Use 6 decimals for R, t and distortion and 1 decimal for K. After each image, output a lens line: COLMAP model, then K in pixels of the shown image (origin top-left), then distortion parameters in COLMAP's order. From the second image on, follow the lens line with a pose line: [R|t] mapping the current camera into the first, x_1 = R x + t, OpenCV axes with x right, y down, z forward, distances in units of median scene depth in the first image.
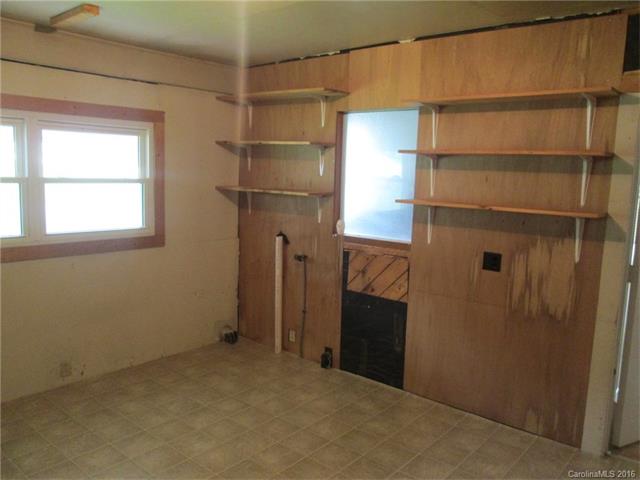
lens RADIAL K [[519.8, 0, 319.3], [0, 519.8, 244.4], [0, 0, 1]] dist [-0.068517, 0.045581]
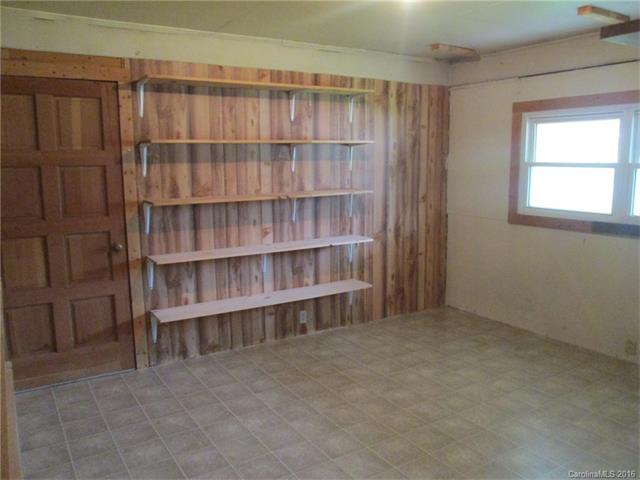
lens RADIAL K [[519.8, 0, 318.8], [0, 519.8, 235.4], [0, 0, 1]] dist [-0.068517, 0.045581]
pose [[-0.294404, 0.119900, -0.948130, 0.792893], [-0.132587, 0.977380, 0.164769, -0.086082], [0.946439, 0.174218, -0.271847, 0.812424]]
